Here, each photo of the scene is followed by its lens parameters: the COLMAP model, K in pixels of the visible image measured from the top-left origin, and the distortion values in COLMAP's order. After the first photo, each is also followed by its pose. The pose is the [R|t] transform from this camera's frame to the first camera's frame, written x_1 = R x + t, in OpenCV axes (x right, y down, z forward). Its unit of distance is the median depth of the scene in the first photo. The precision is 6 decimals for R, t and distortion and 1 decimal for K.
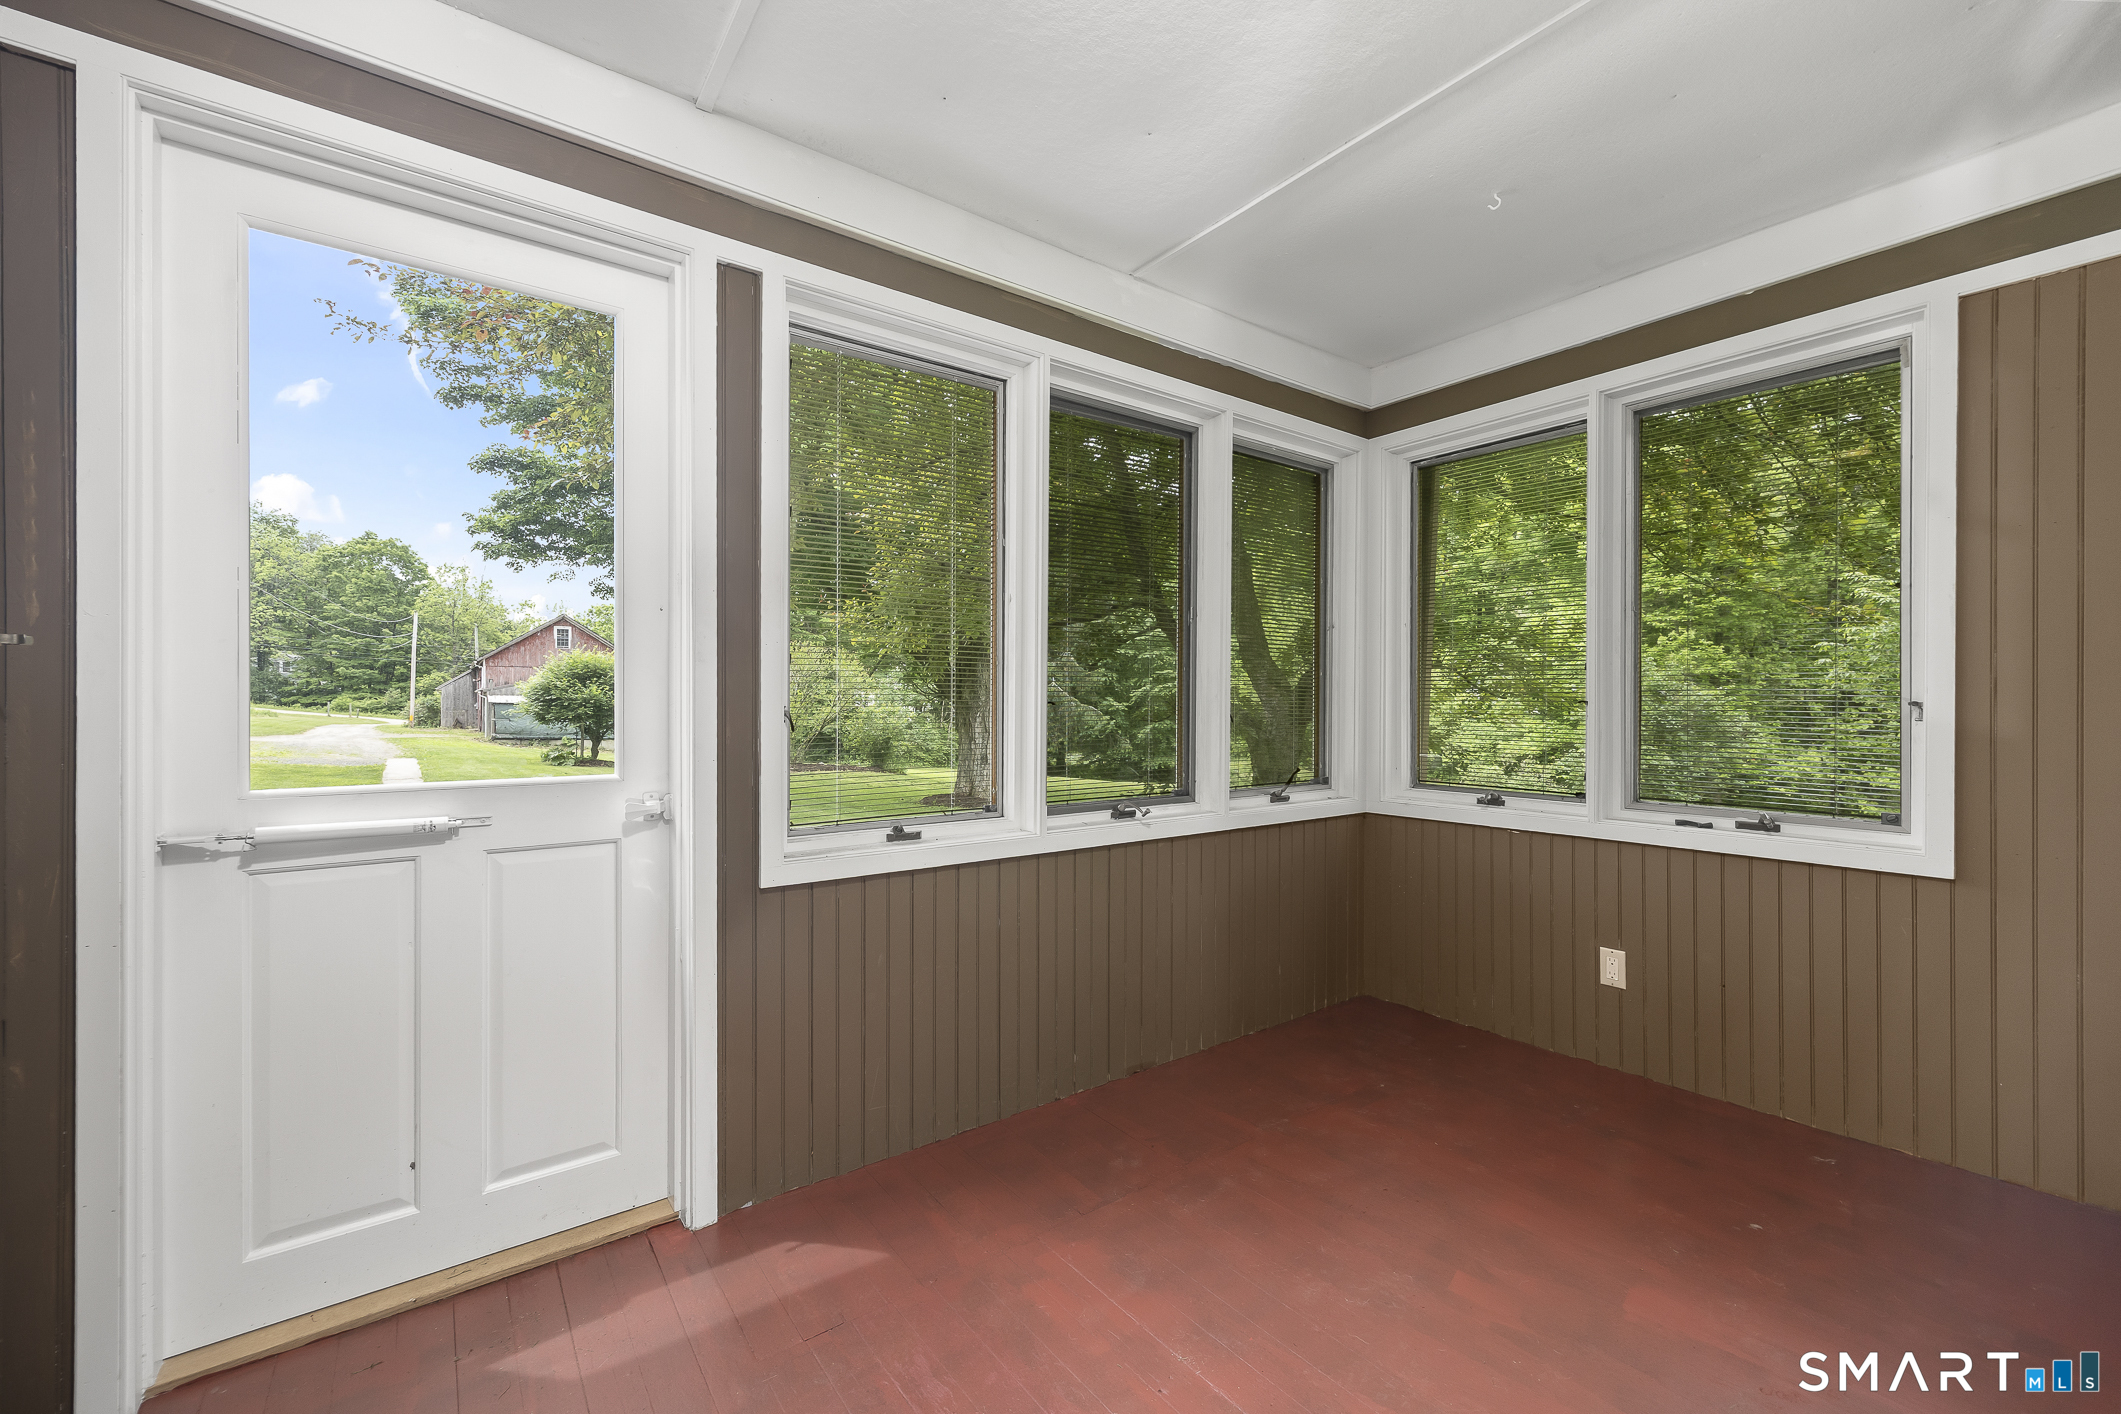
lens RADIAL K [[865.2, 0, 1053.7], [0, 865.2, 699.1], [0, 0, 1]] dist [0.000380, 0.000590]
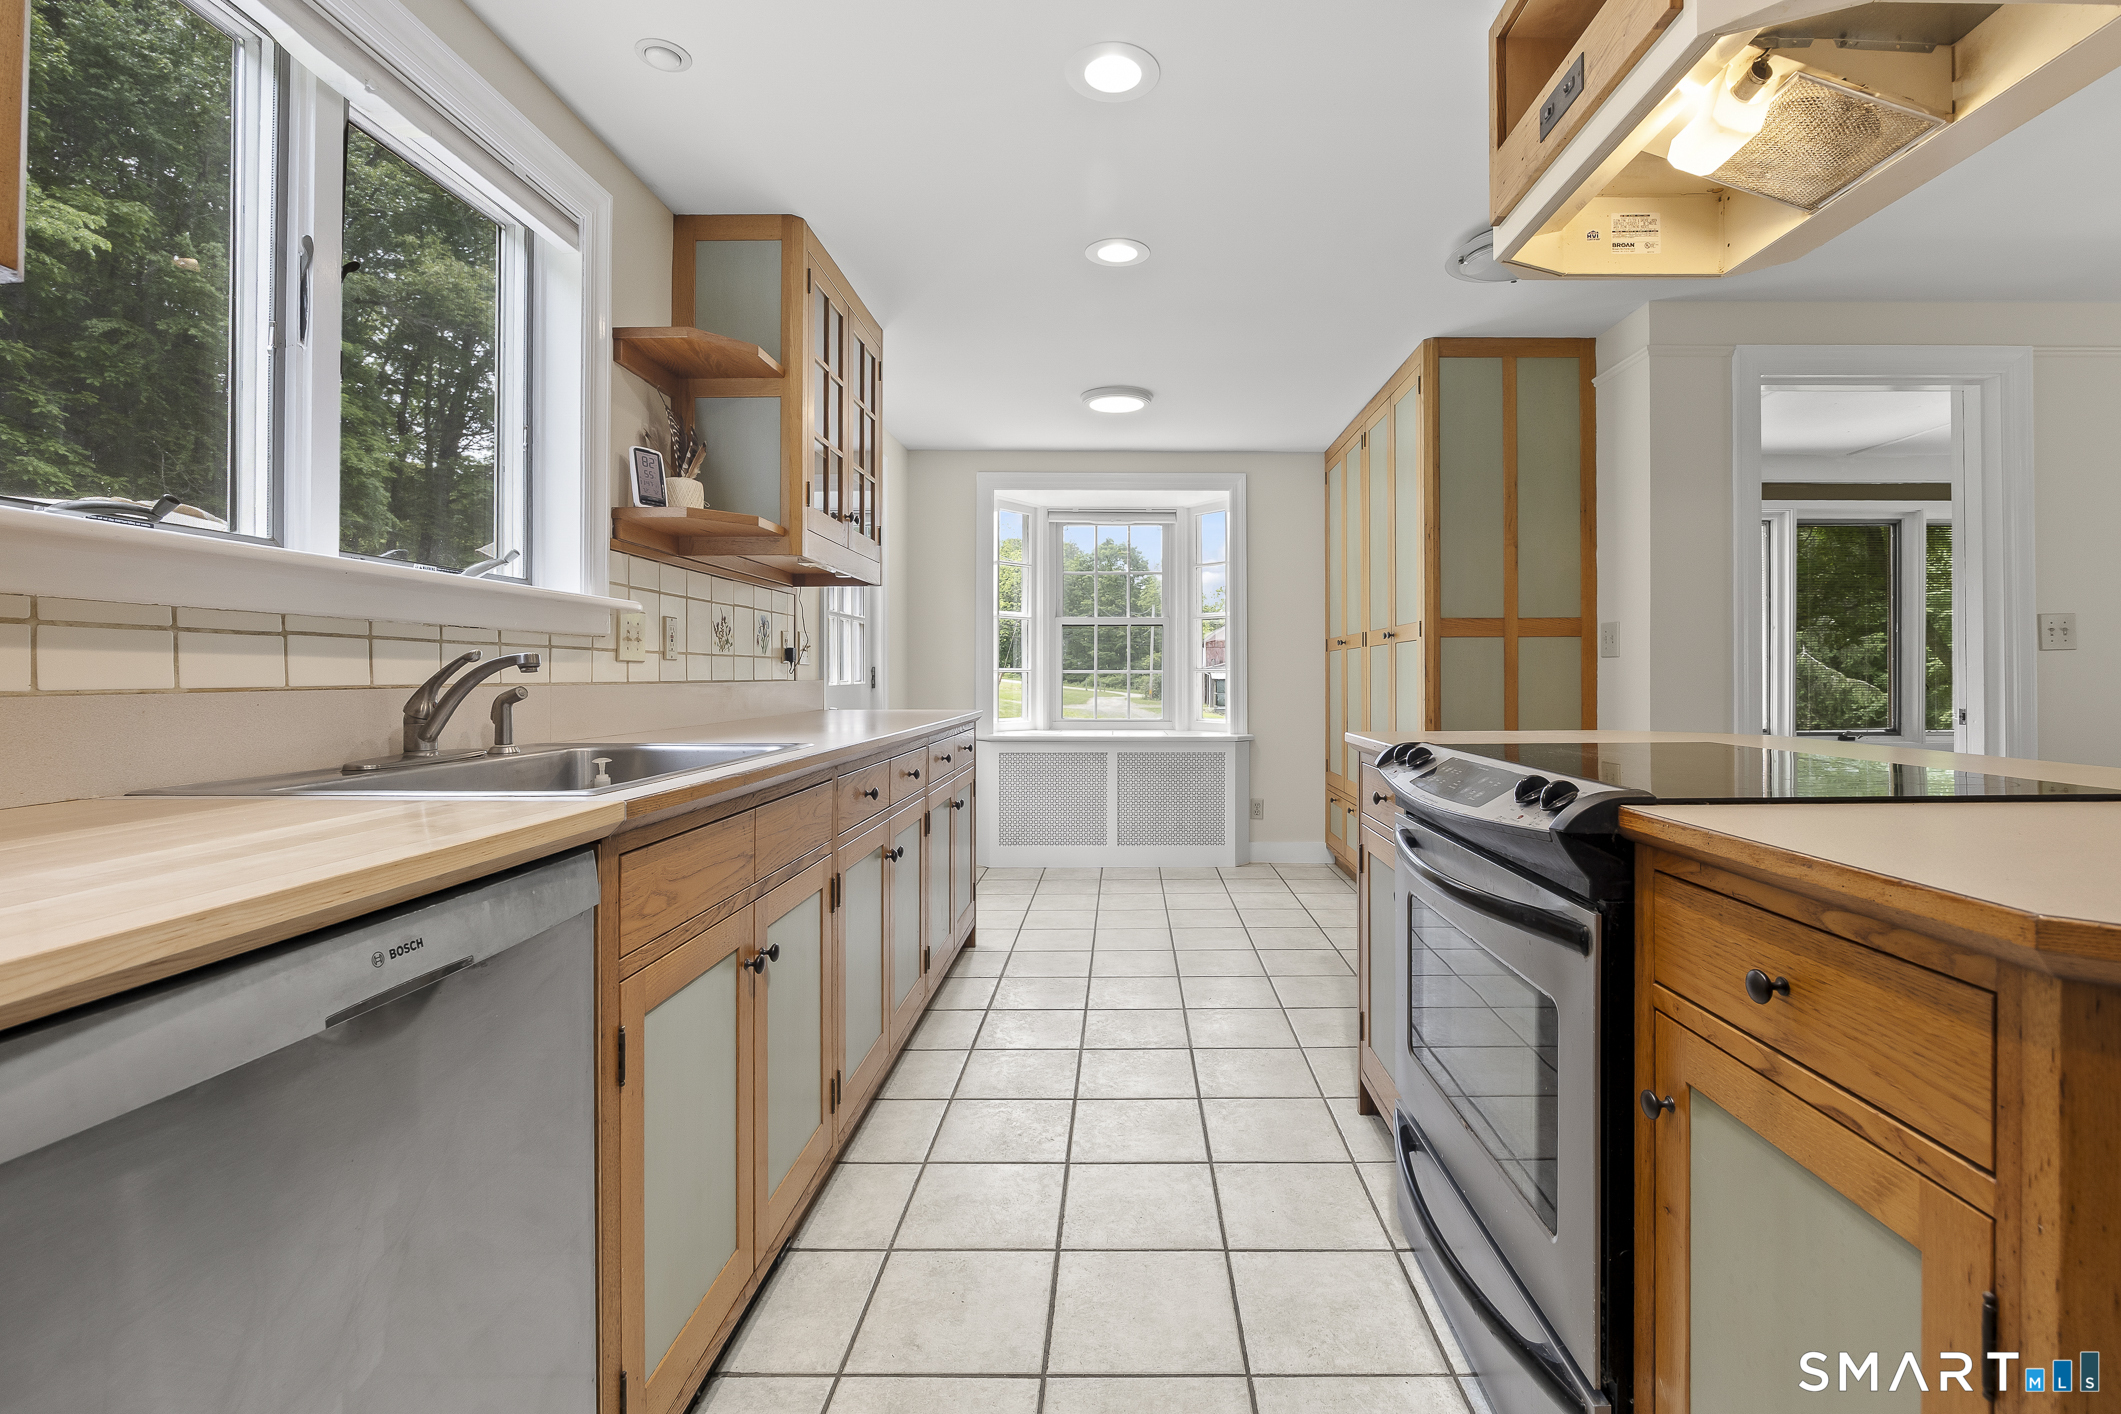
lens RADIAL K [[981.3, 0, 1056.8], [0, 981.3, 673.4], [0, 0, 1]] dist [-0.002638, -0.000954]
pose [[0.794739, -0.002962, -0.606944, 0.000769], [0.003624, 0.999993, -0.000135, -0.001262], [0.606940, -0.002092, 0.794745, -0.183020]]
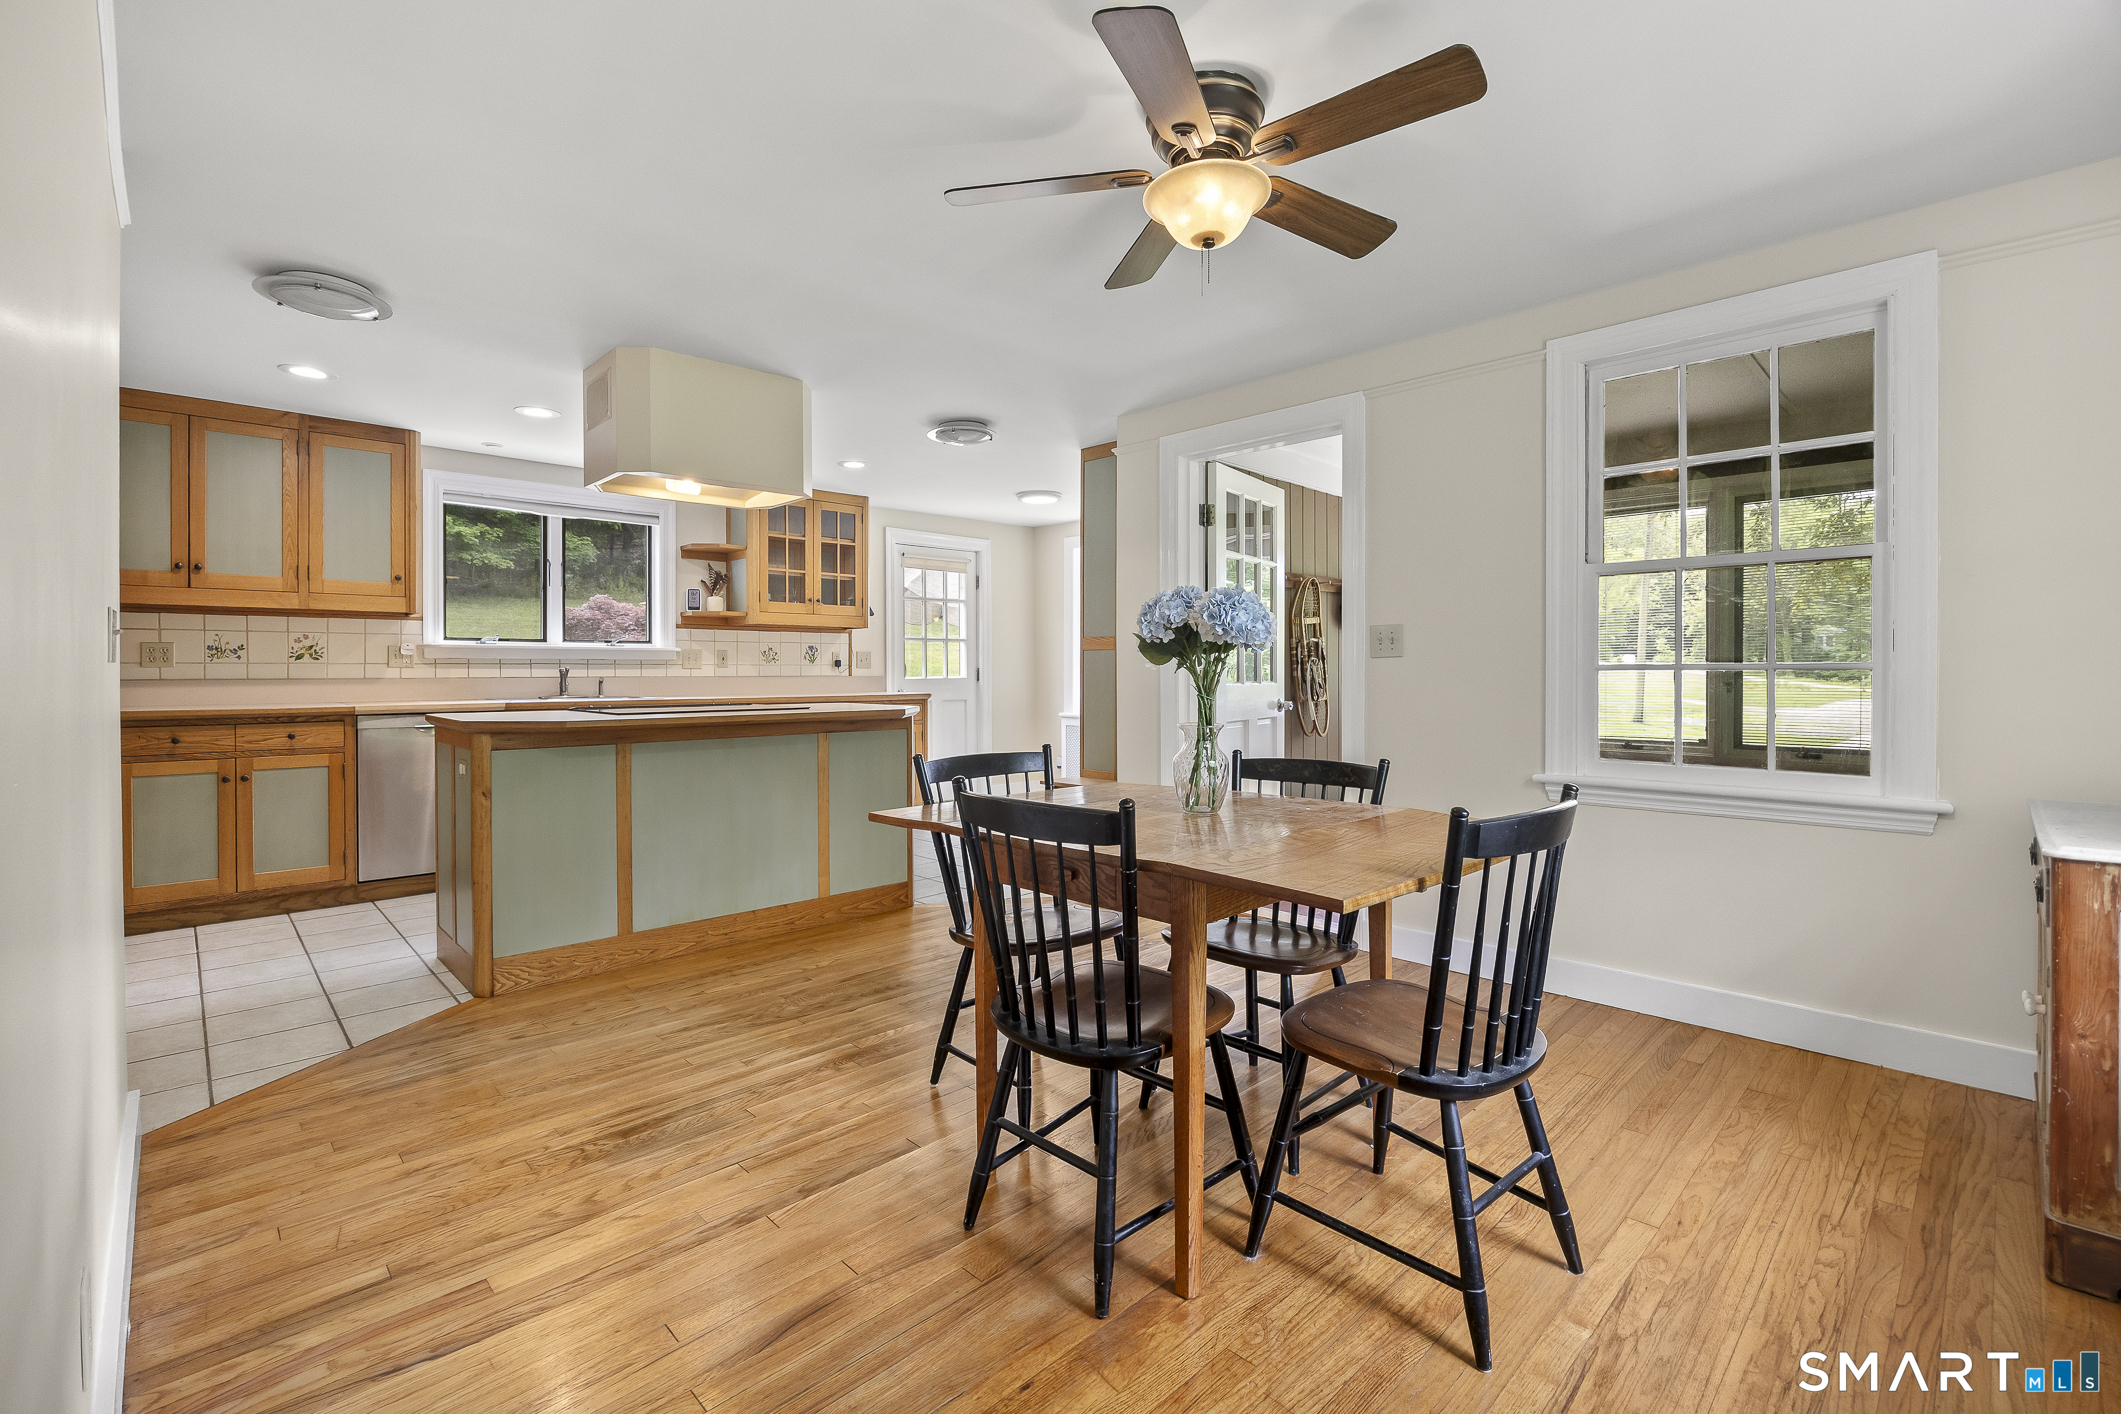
lens RADIAL K [[917.1, 0, 1057.4], [0, 917.1, 693.7], [0, 0, 1]] dist [-0.000160, -0.000002]
pose [[0.122384, 0.022623, -0.992225, 0.169486], [0.000510, 0.999739, 0.022858, -0.001656], [0.992483, -0.003303, 0.122340, -0.056148]]
